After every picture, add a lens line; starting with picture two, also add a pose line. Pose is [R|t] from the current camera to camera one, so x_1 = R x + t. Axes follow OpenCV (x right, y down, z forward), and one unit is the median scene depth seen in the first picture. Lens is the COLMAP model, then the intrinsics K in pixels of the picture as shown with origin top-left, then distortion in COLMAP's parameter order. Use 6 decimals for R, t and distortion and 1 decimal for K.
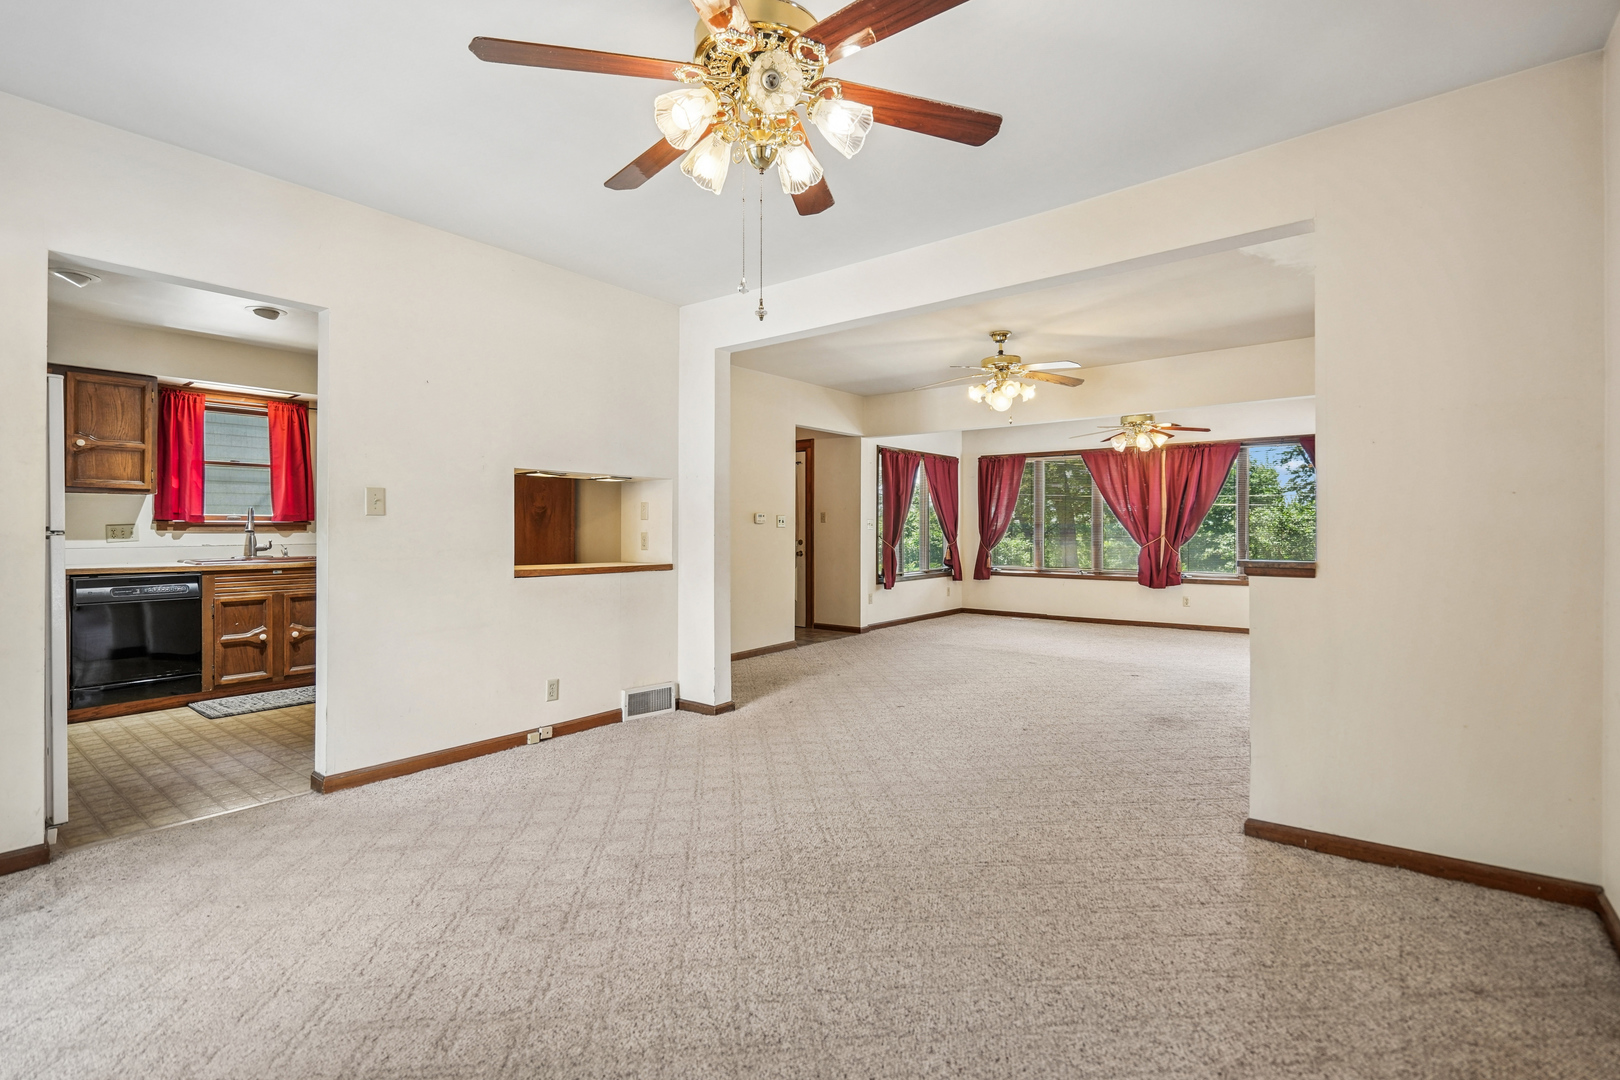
lens RADIAL K [[746.4, 0, 810.0], [0, 746.4, 540.0], [0, 0, 1]] dist [-0.004492, -0.000088]
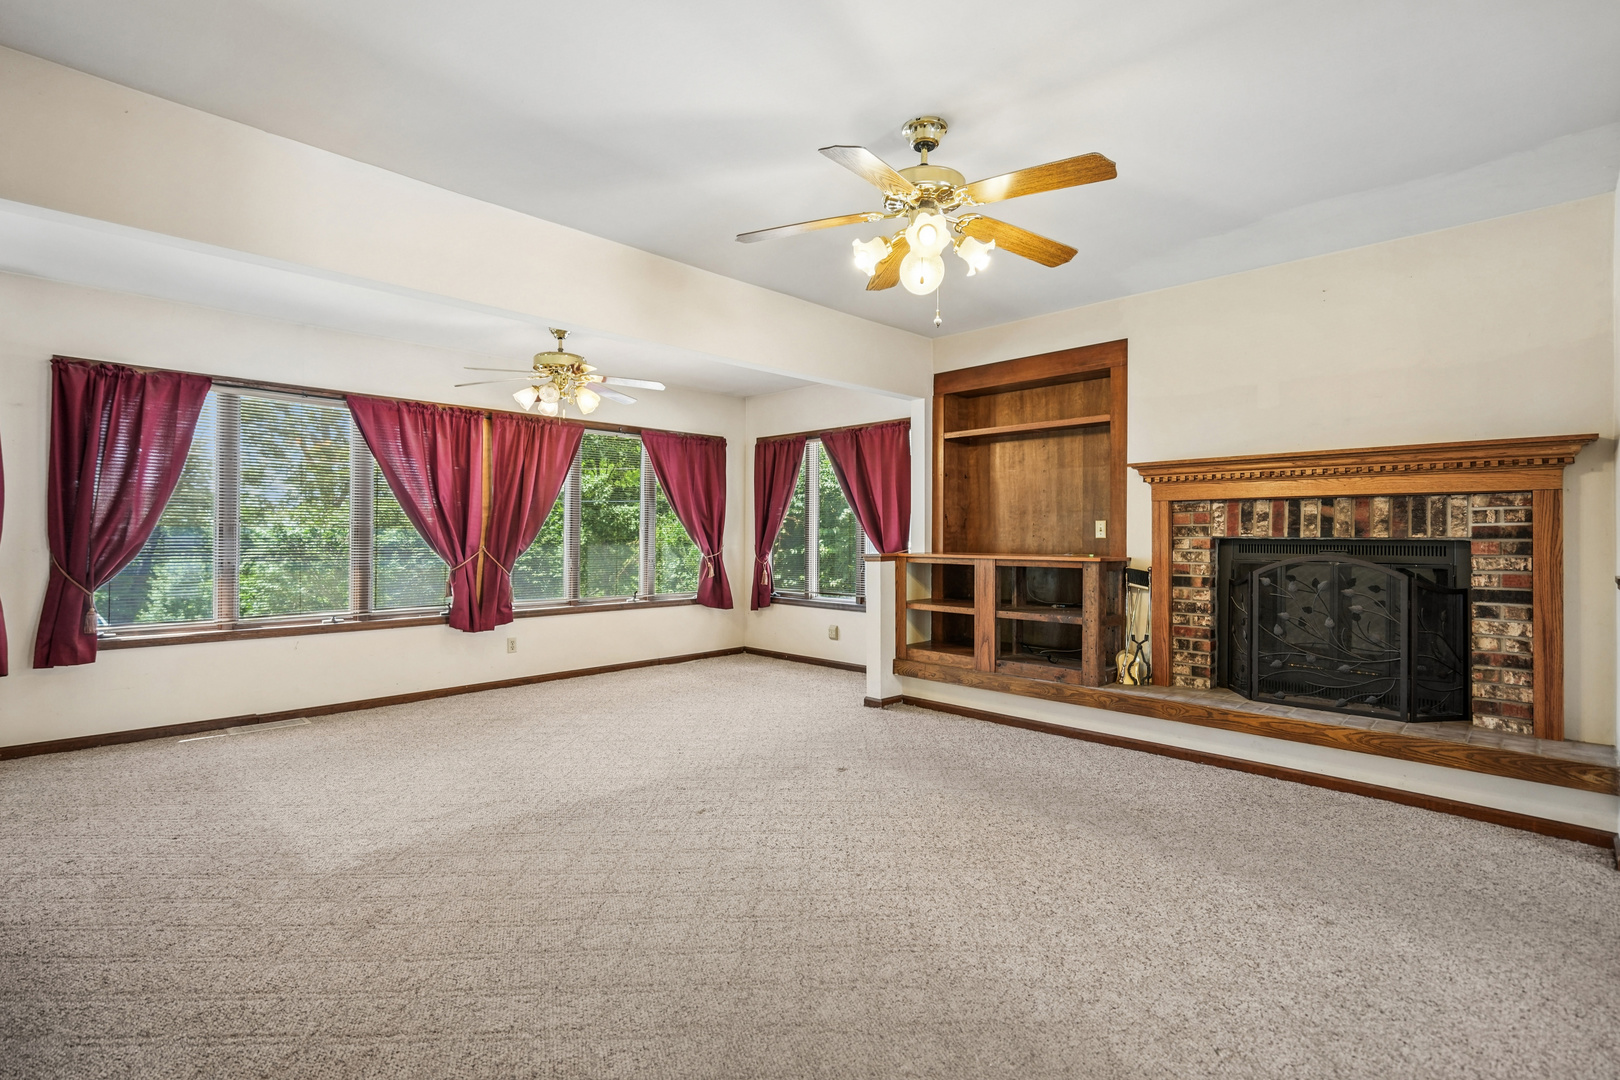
lens RADIAL K [[746.4, 0, 810.0], [0, 746.4, 540.0], [0, 0, 1]] dist [-0.004492, -0.000088]
pose [[0.114604, -0.004316, 0.993402, -0.138115], [0.011668, 0.999927, 0.002998, -0.012128], [-0.993343, 0.011248, 0.114646, 0.636505]]
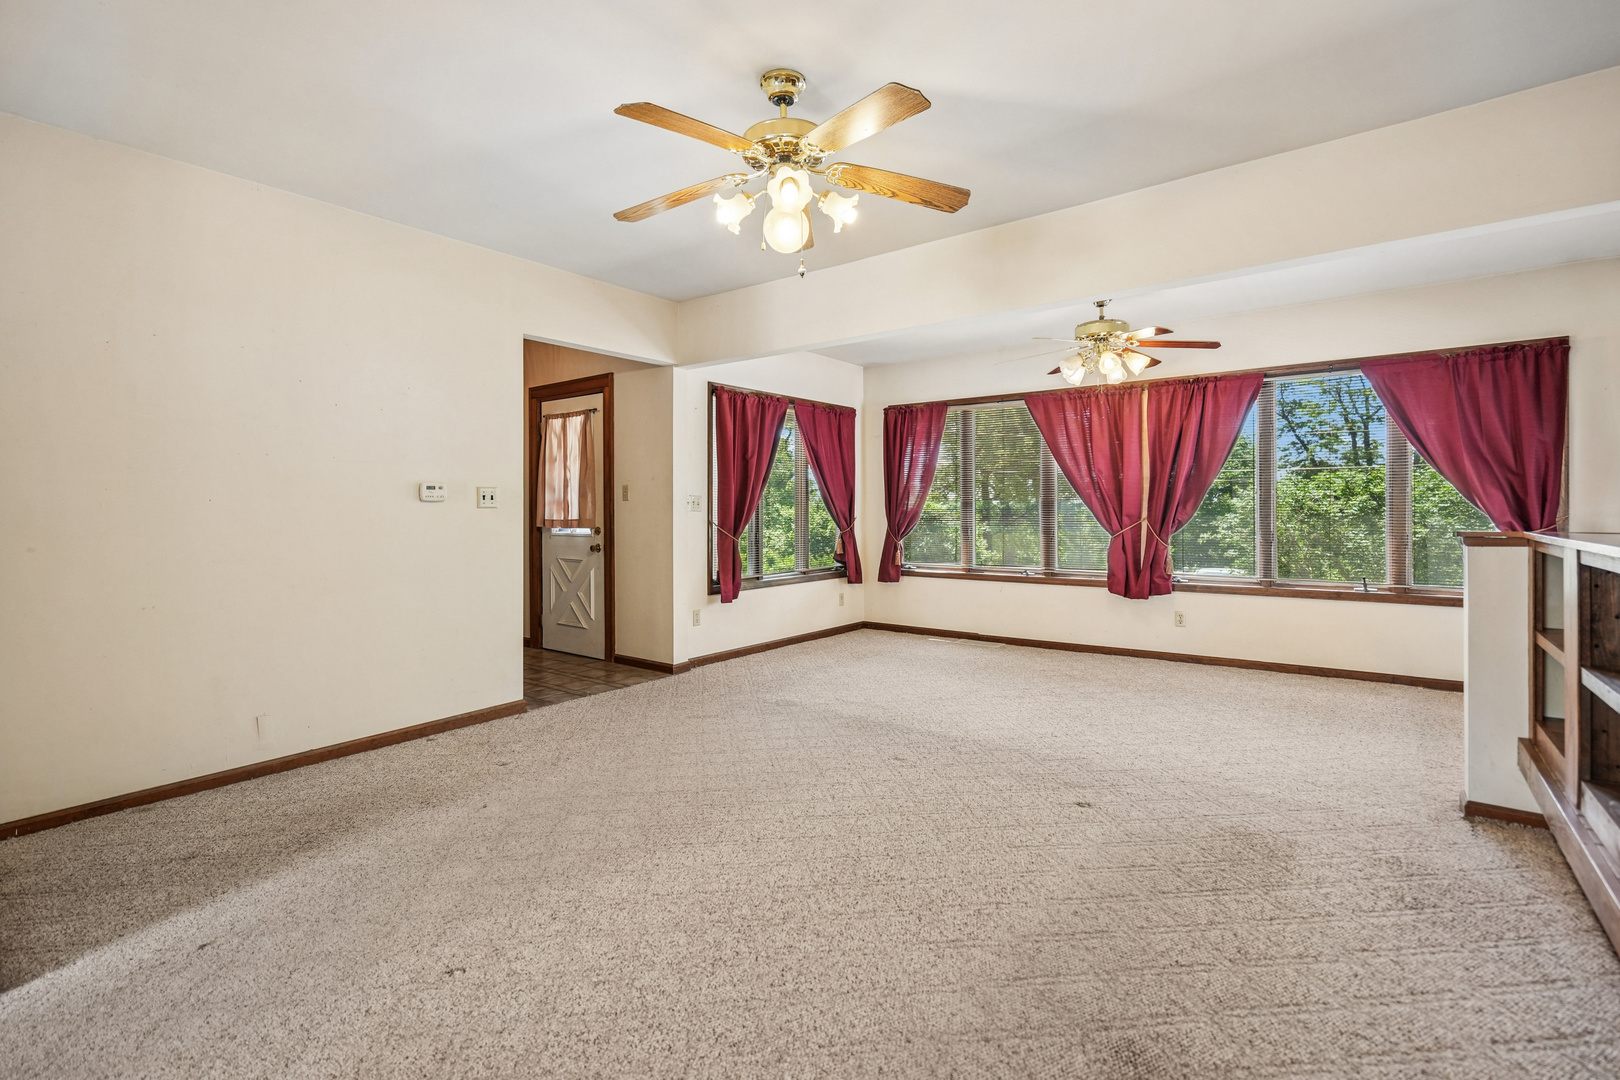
lens RADIAL K [[749.1, 0, 806.4], [0, 749.1, 519.2], [0, 0, 1]] dist [-0.005095, -0.000176]
pose [[0.999916, -0.003778, 0.012434, 0.164277], [0.003818, 0.999987, -0.003254, -0.004399], [-0.012421, 0.003302, 0.999917, 0.337886]]
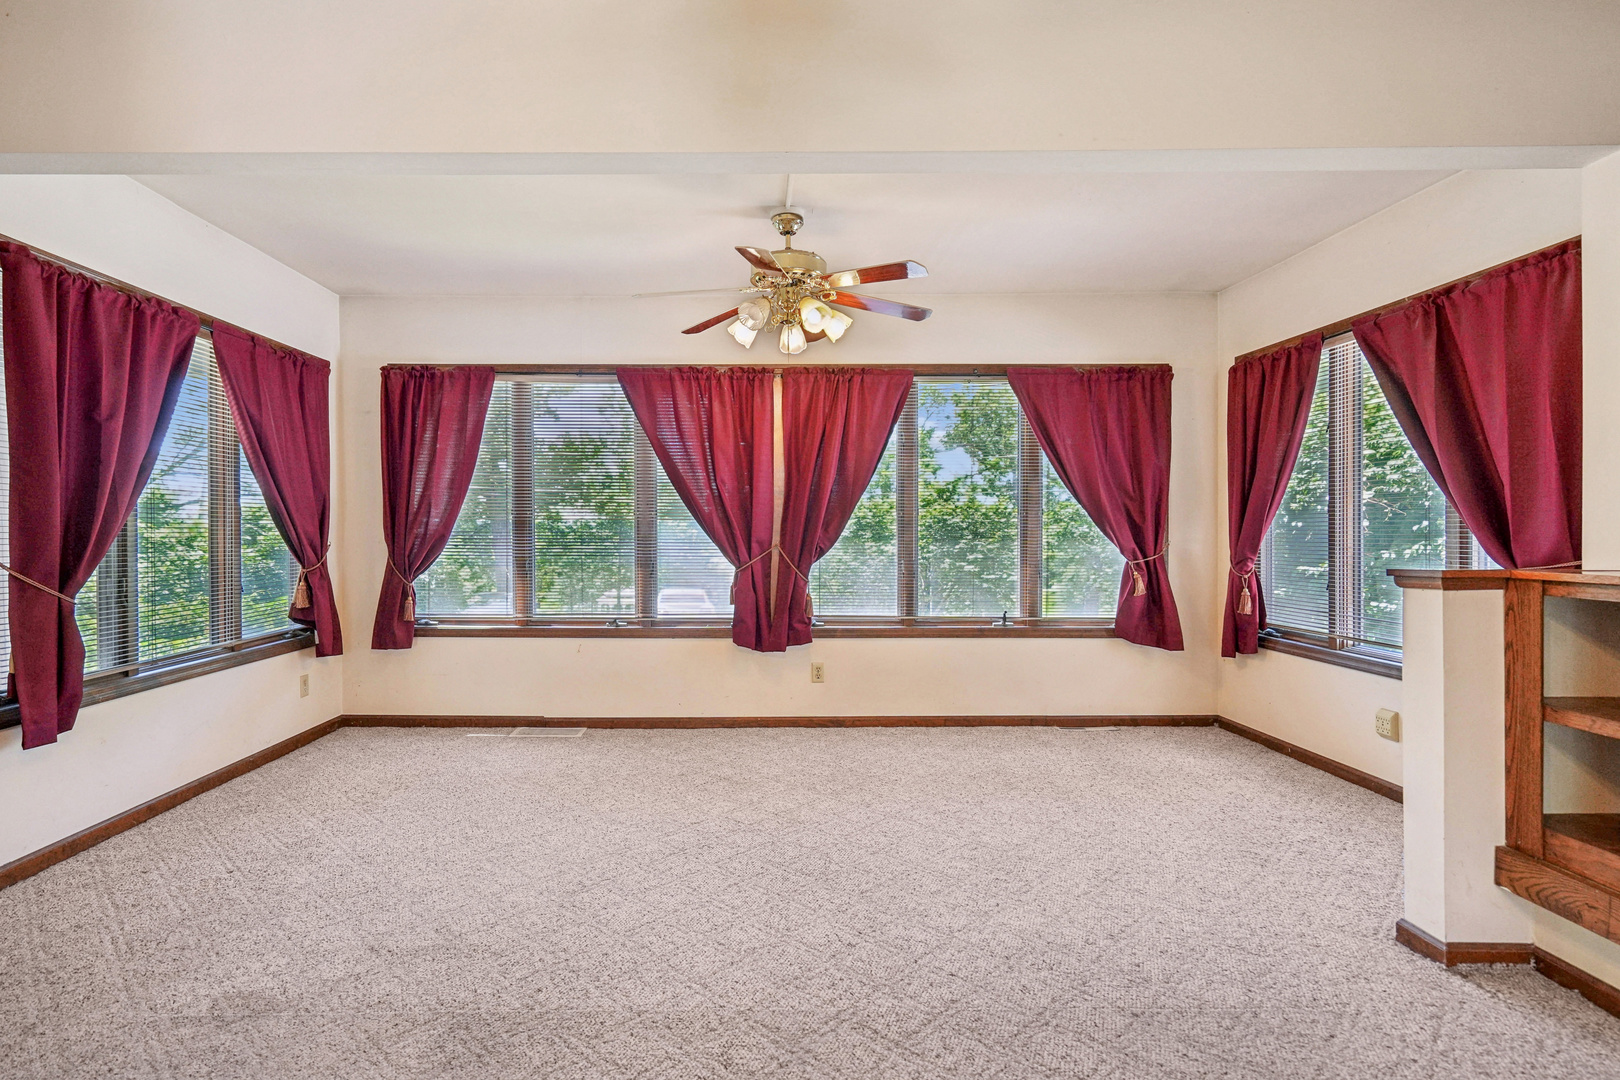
lens RADIAL K [[765.5, 0, 747.6], [0, 765.5, 539.8], [0, 0, 1]] dist [-0.005211, -0.000494]
pose [[0.788145, -0.006260, 0.615458, 0.137145], [0.007431, 0.999972, 0.000655, -0.010125], [-0.615445, 0.004057, 0.788169, 0.596406]]
